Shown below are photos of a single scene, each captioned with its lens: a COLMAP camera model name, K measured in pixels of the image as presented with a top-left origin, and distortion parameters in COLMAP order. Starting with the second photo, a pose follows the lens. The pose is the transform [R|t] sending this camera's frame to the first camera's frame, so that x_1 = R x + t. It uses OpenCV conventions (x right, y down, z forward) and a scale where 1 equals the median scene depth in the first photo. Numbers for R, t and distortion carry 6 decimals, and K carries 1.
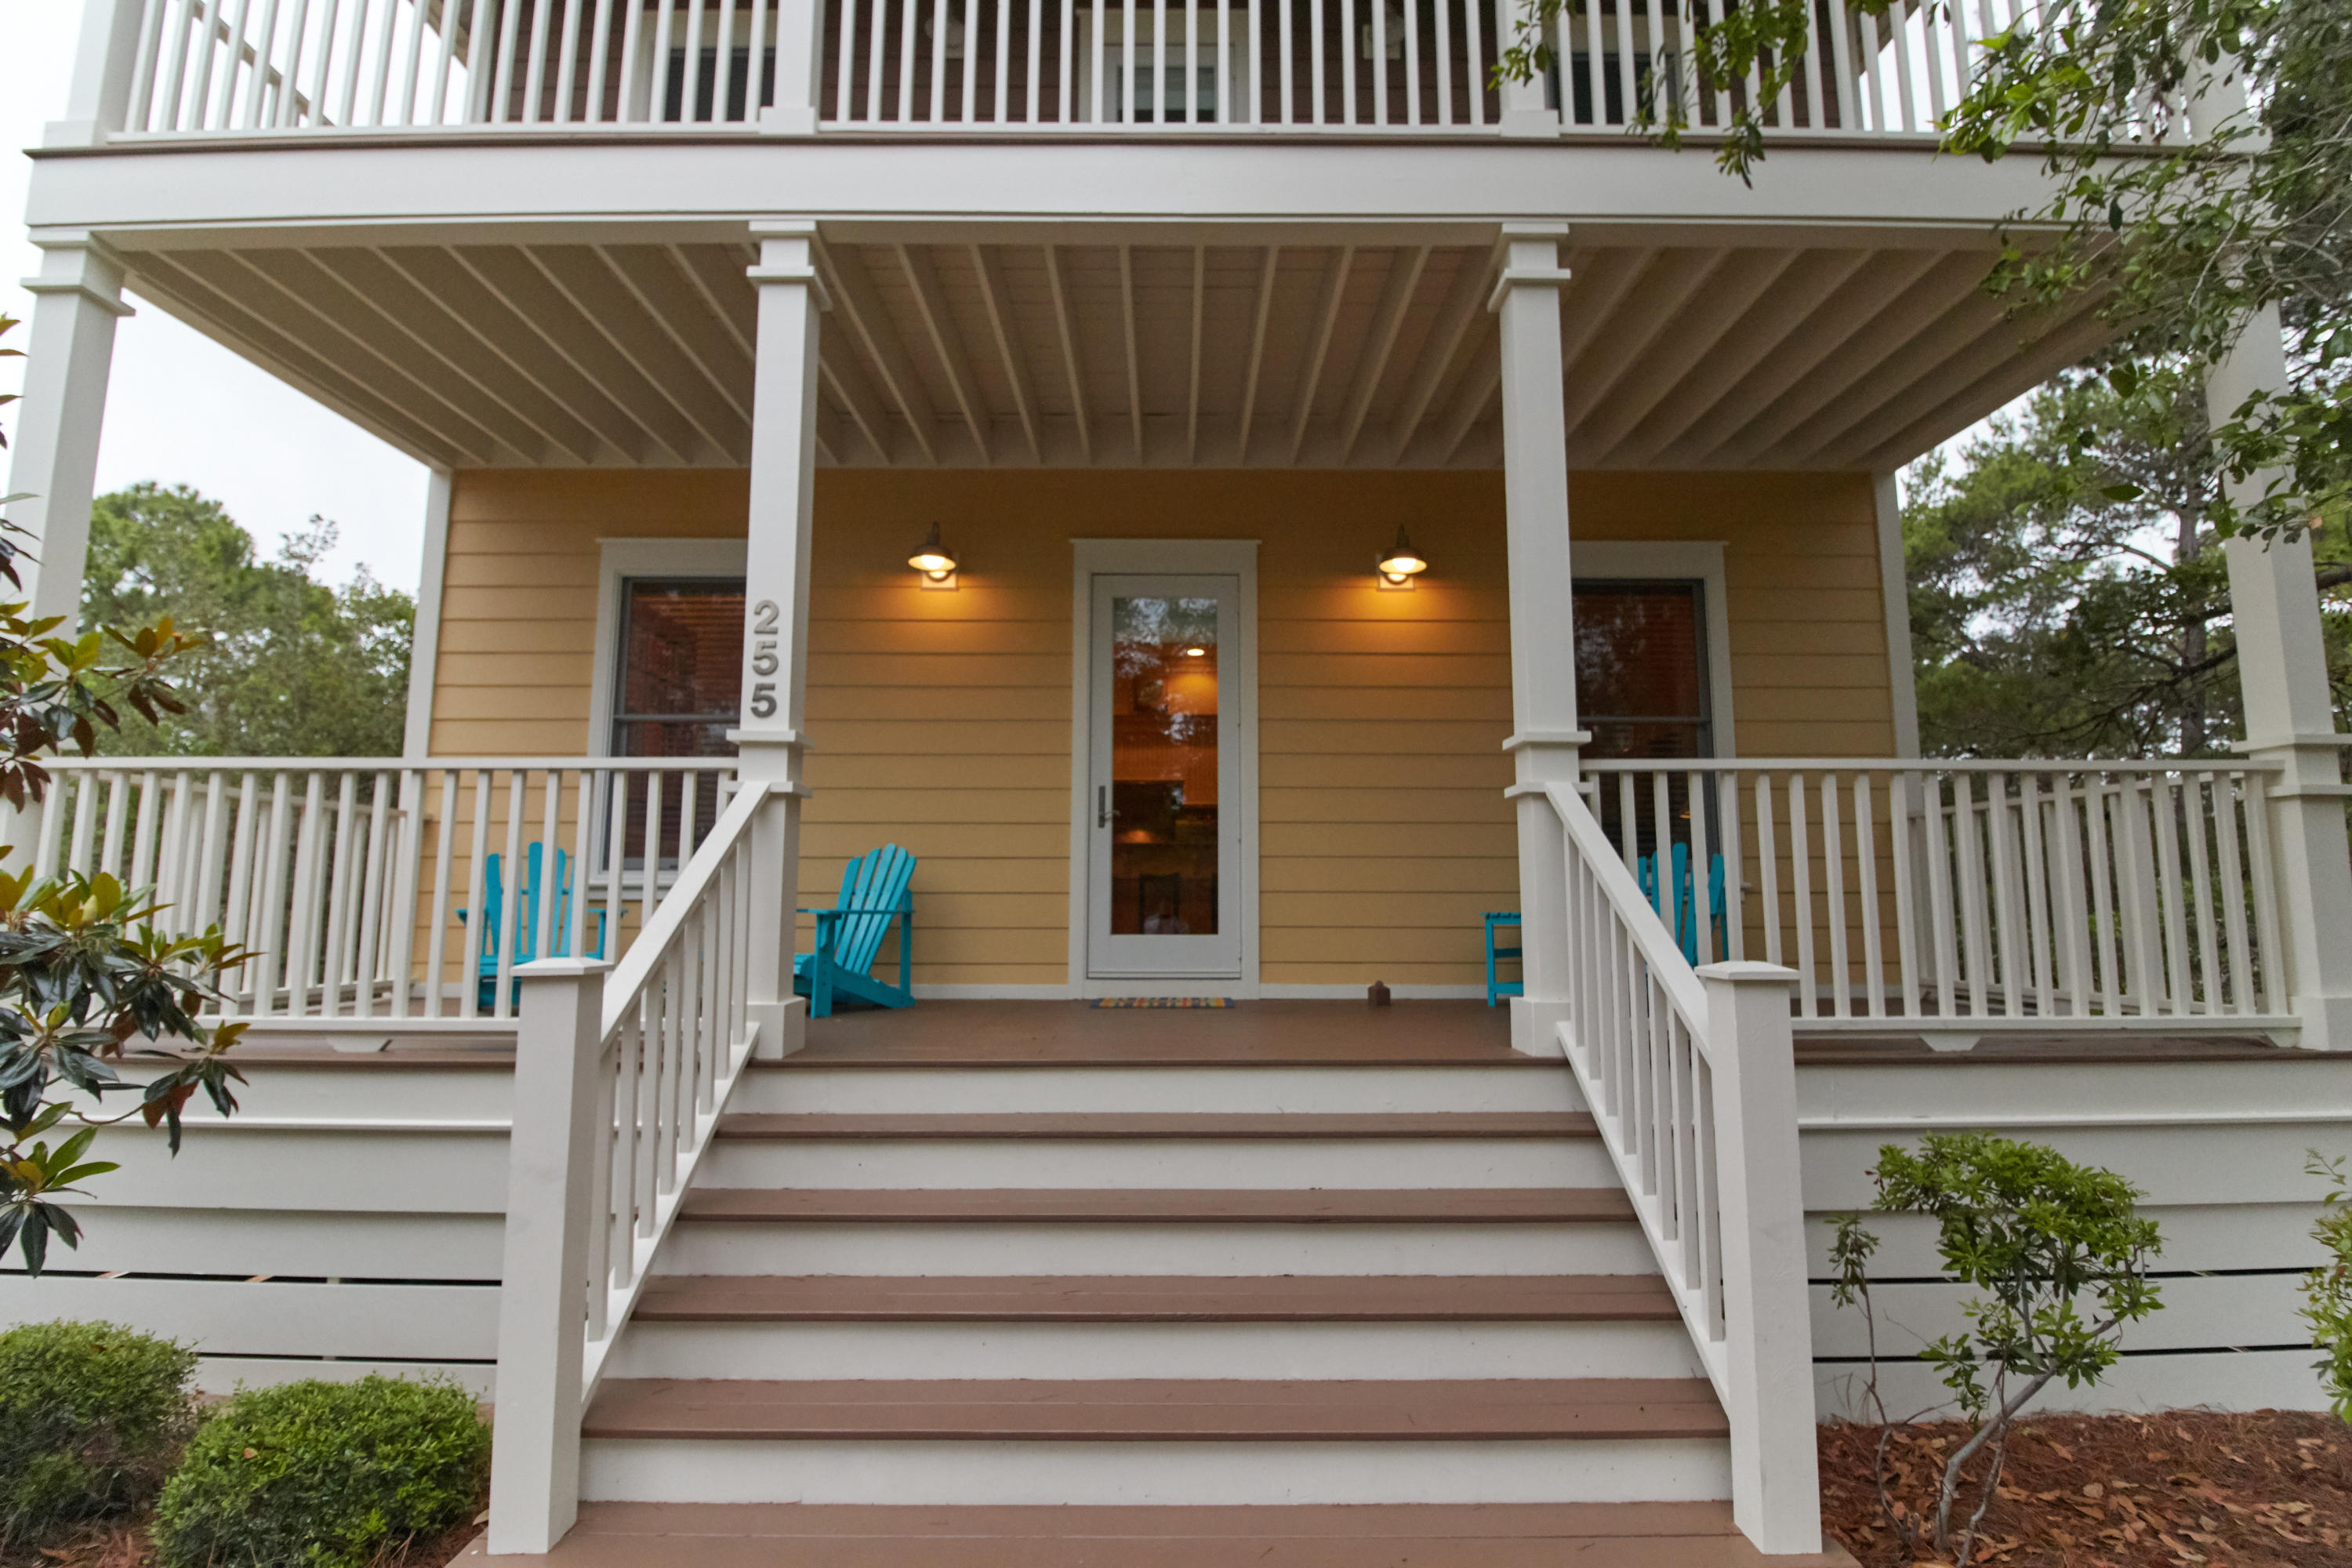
lens RADIAL K [[1082.2, 0, 1178.8], [0, 1082.2, 775.2], [0, 0, 1]] dist [-0.004144, -0.000478]
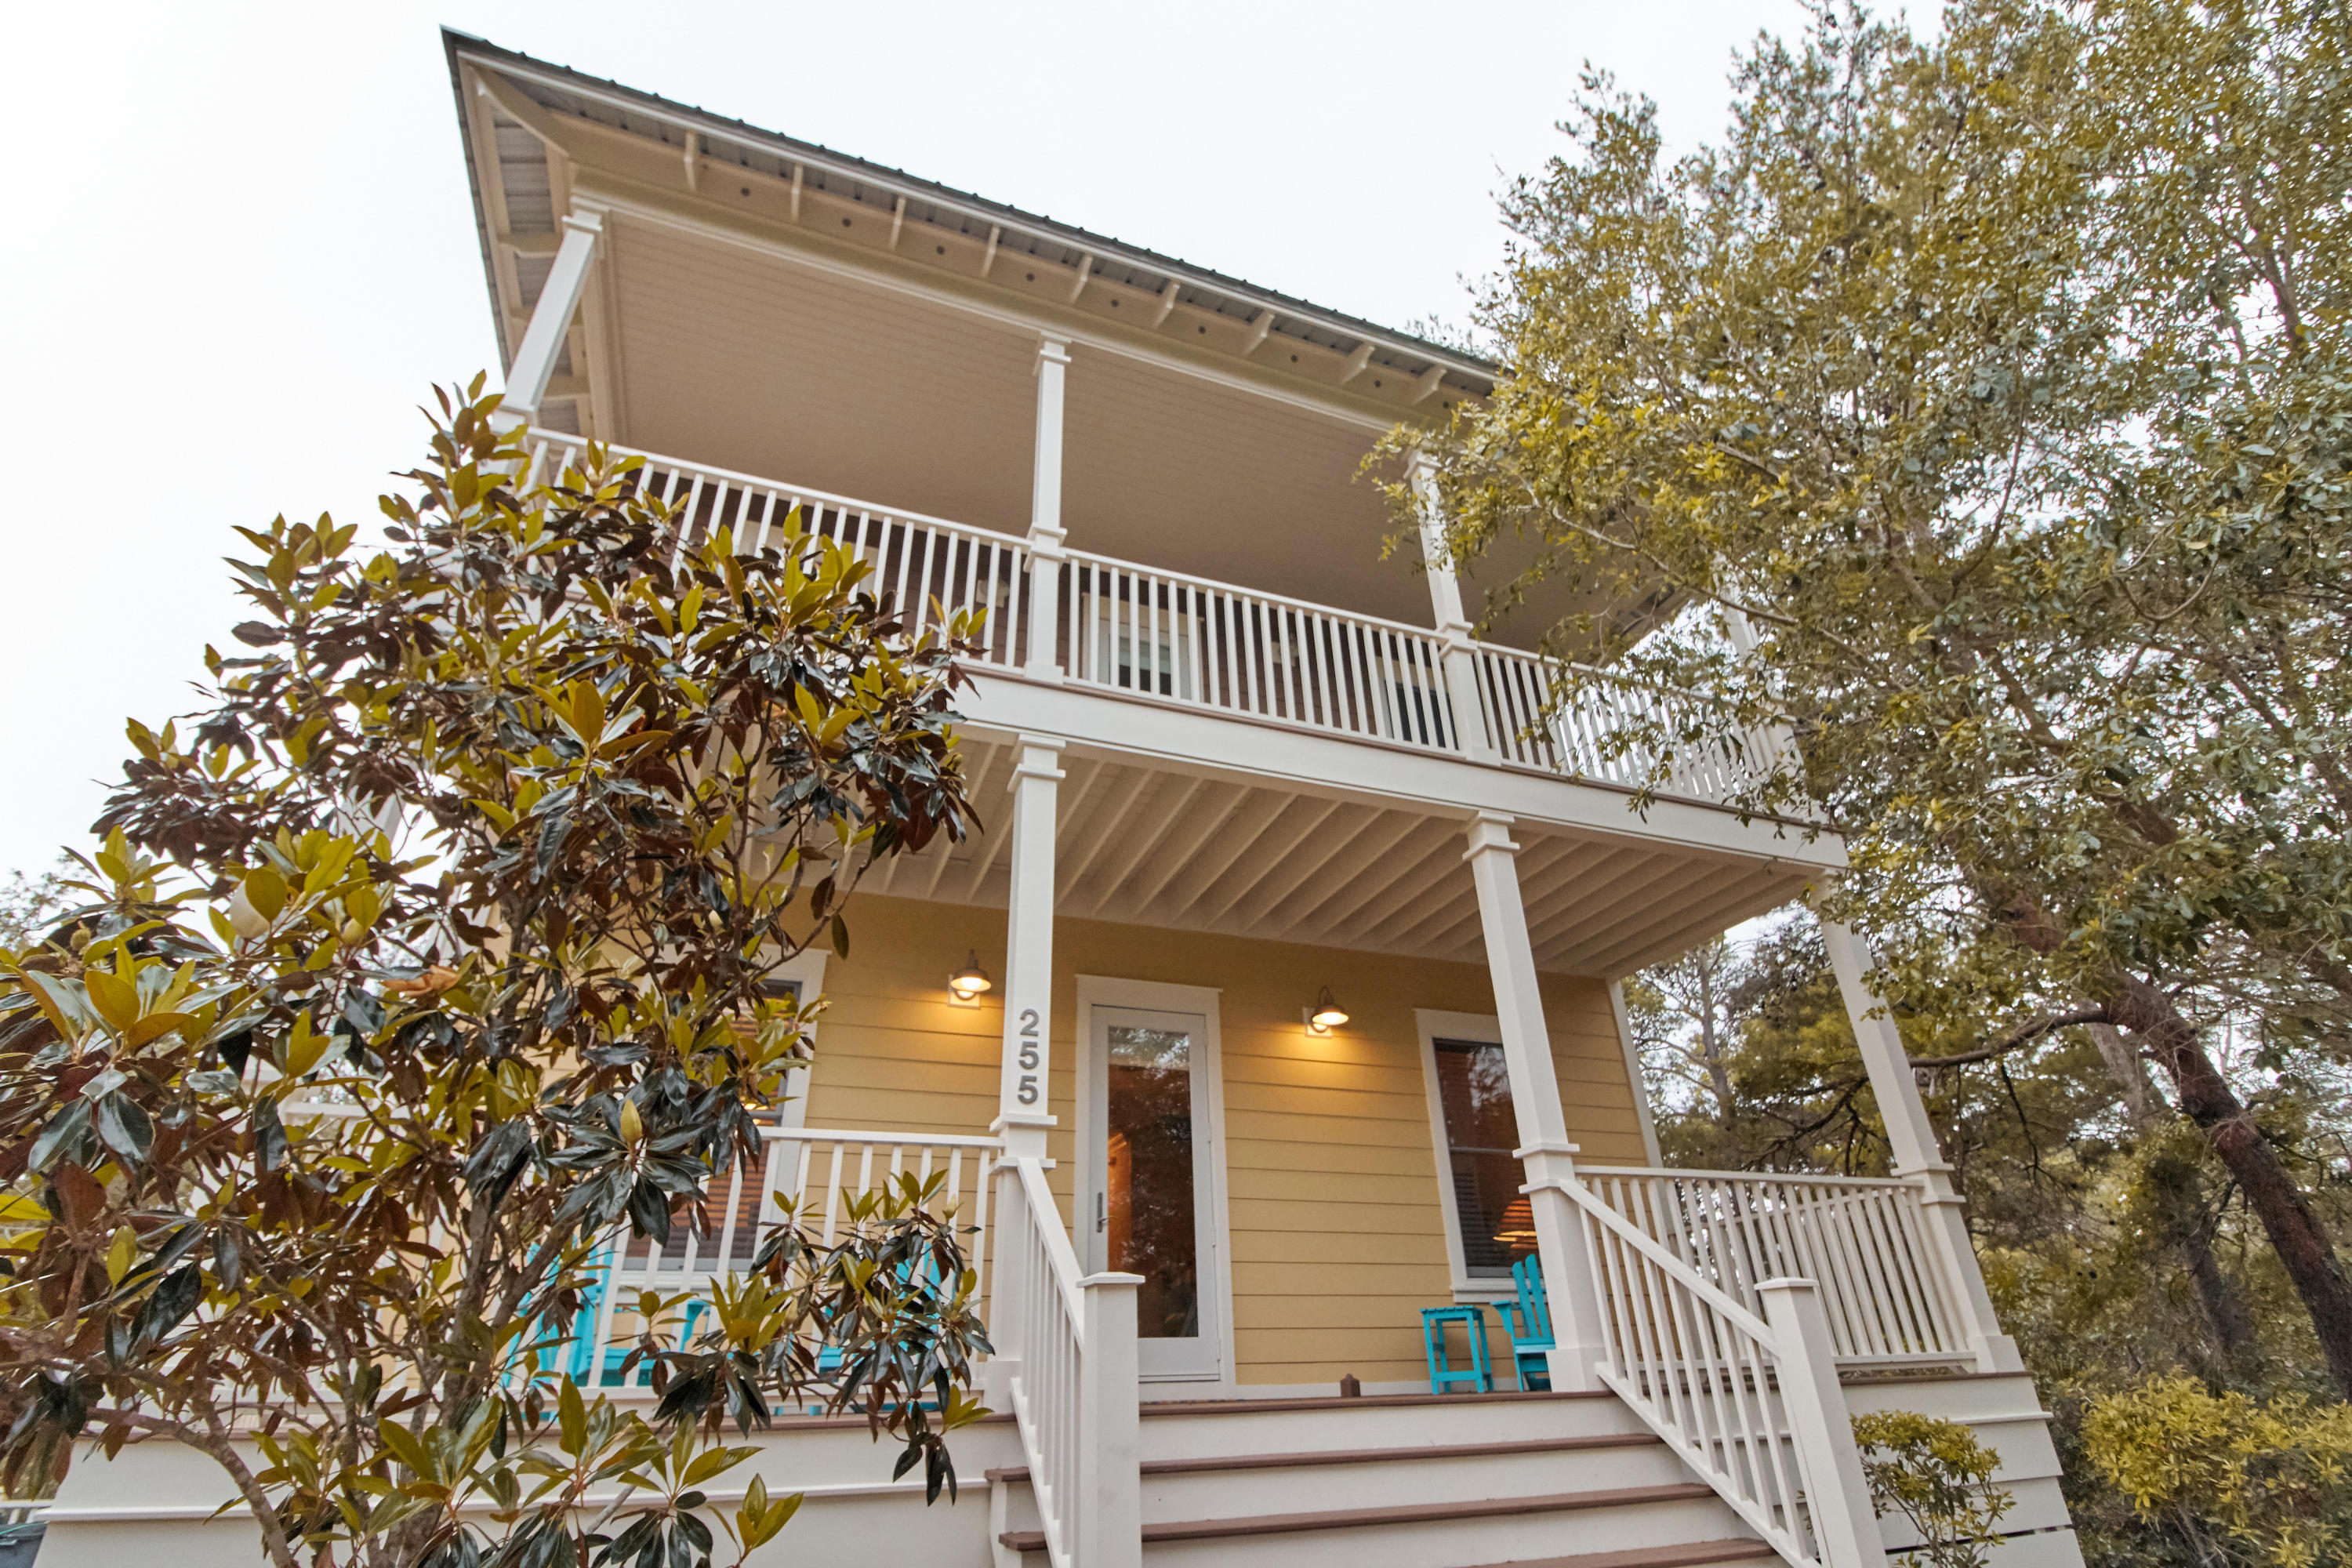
lens RADIAL K [[1082.2, 0, 1178.2], [0, 1082.2, 777.6], [0, 0, 1]] dist [-0.004144, -0.000478]
pose [[0.938416, 0.149168, 0.311647, -0.425969], [-0.015421, 0.919185, -0.393525, 0.056905], [-0.345163, 0.364484, 0.864878, -0.173437]]
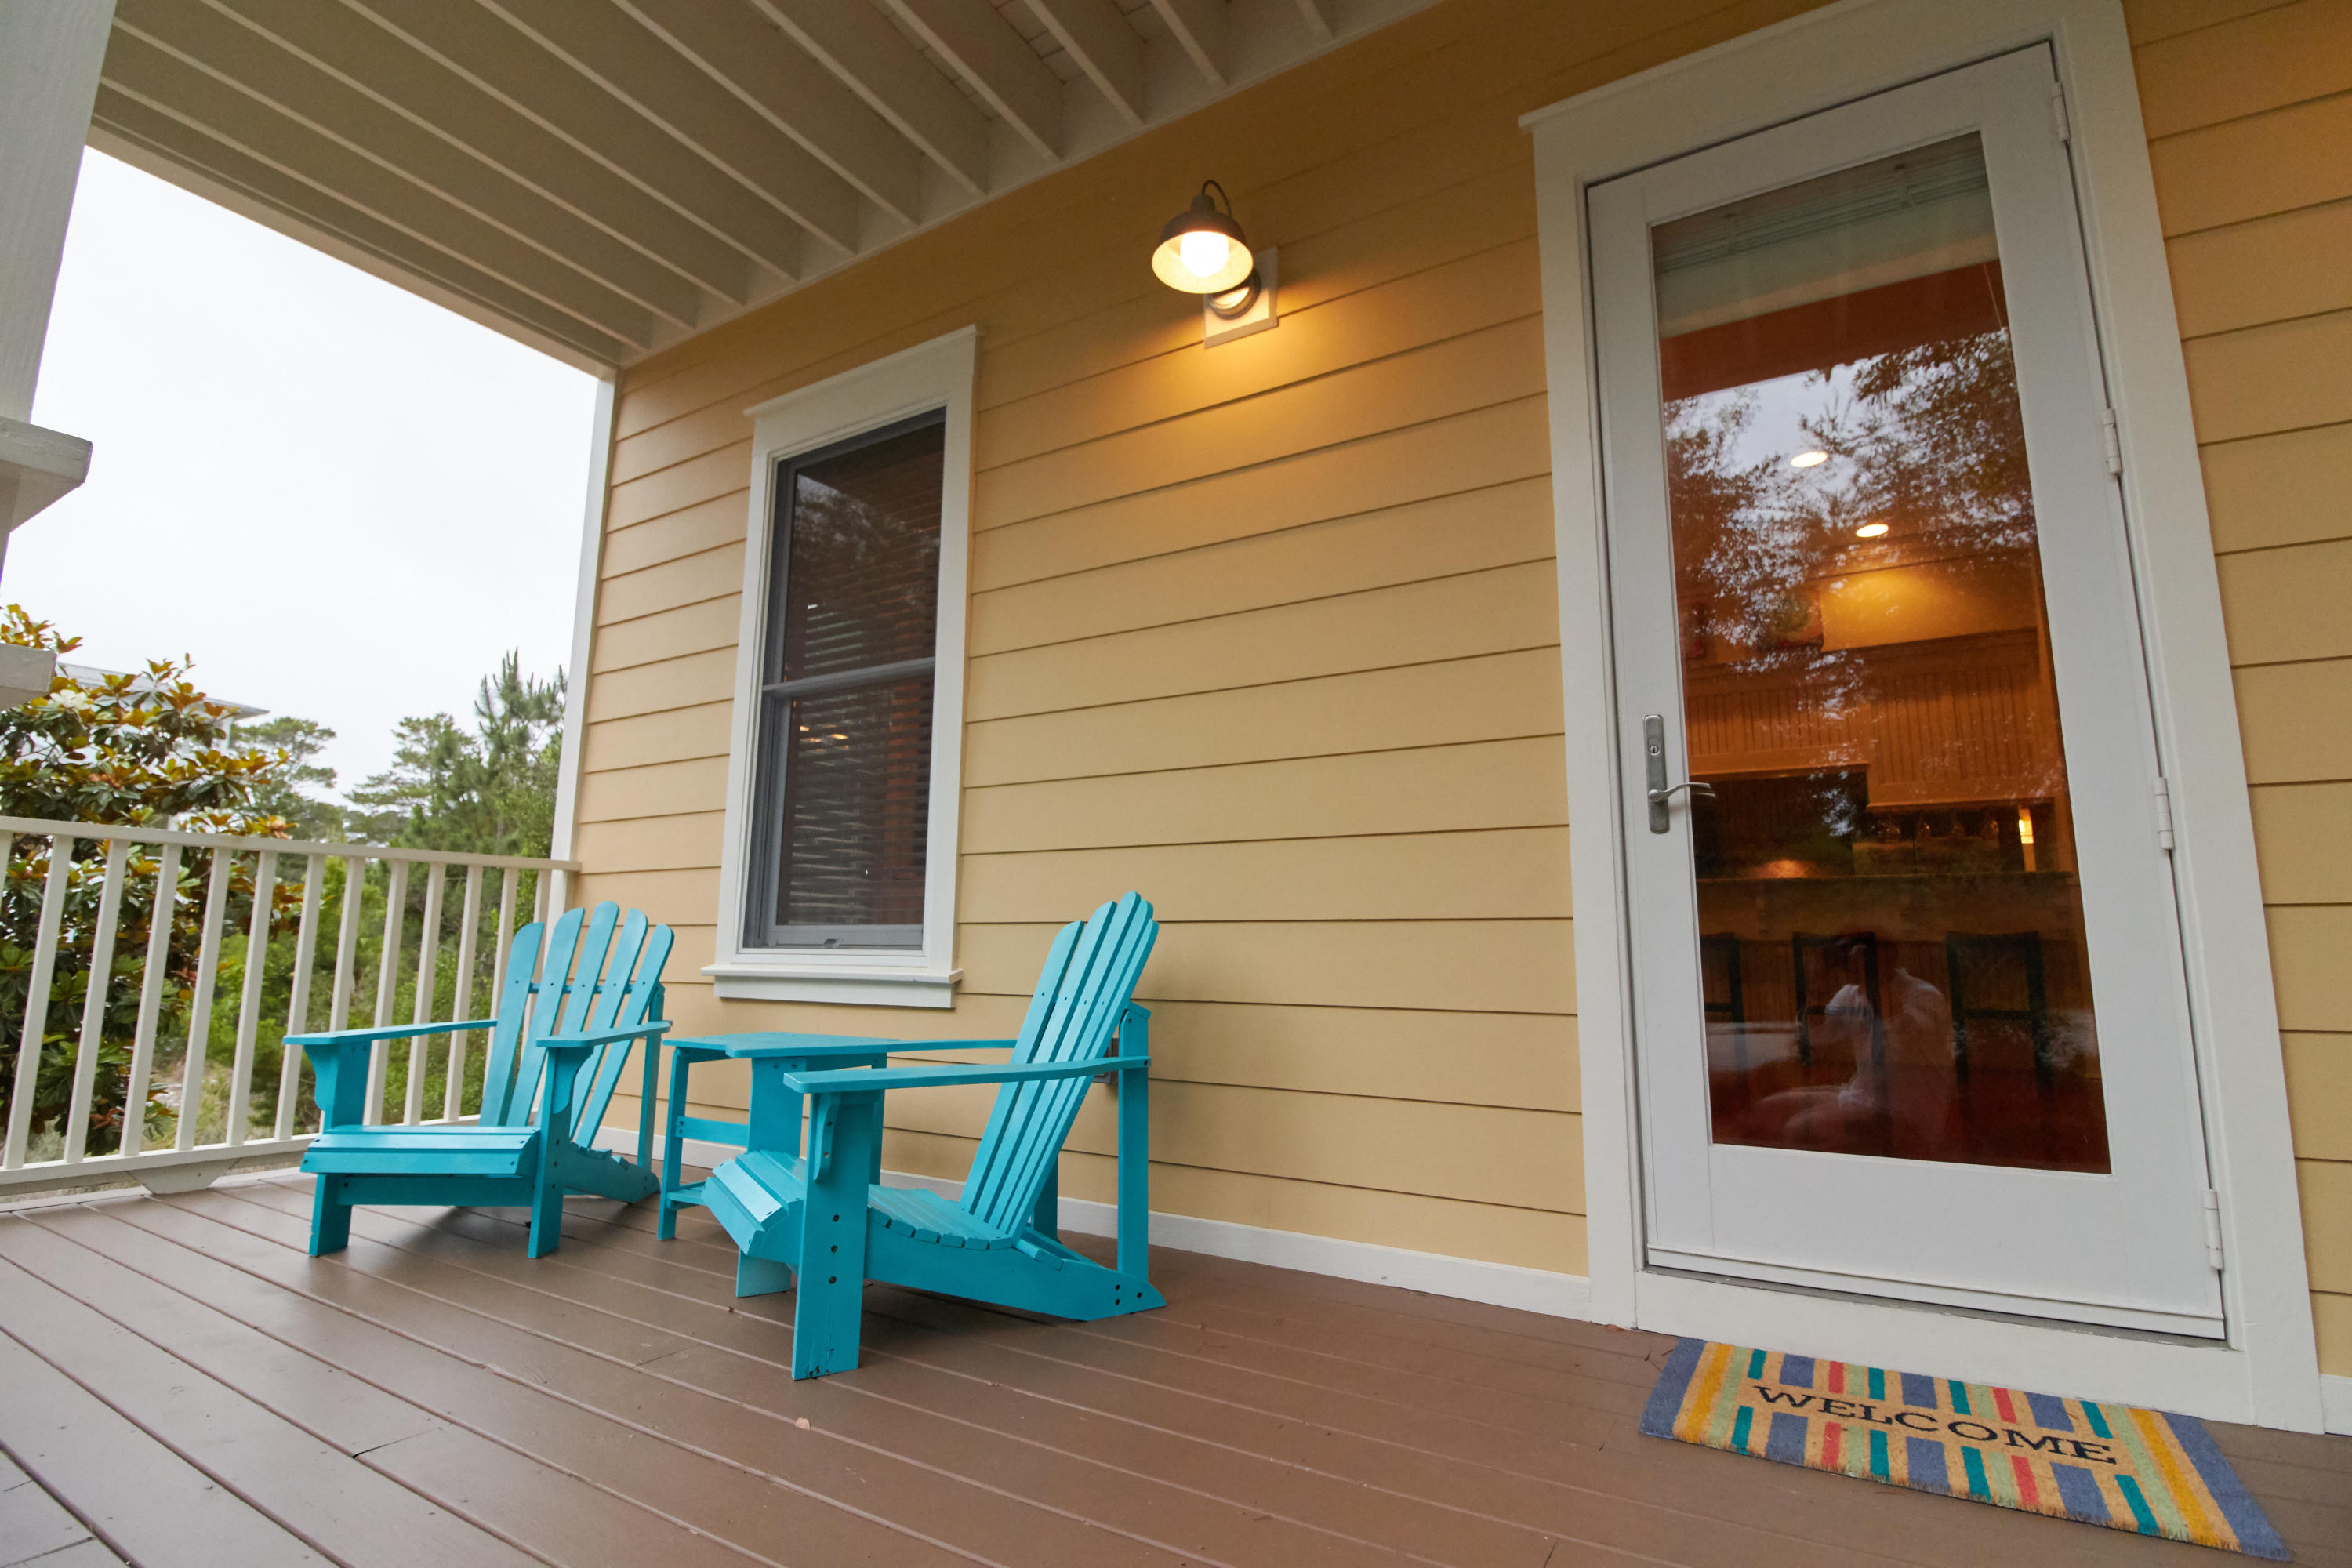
lens RADIAL K [[1082.2, 0, 1164.8], [0, 1082.2, 779.7], [0, 0, 1]] dist [-0.004144, -0.000478]
pose [[0.858744, -0.072398, -0.507264, -0.029519], [0.052365, 0.997185, -0.053673, 0.042015], [0.509722, 0.019528, 0.860118, 0.616590]]
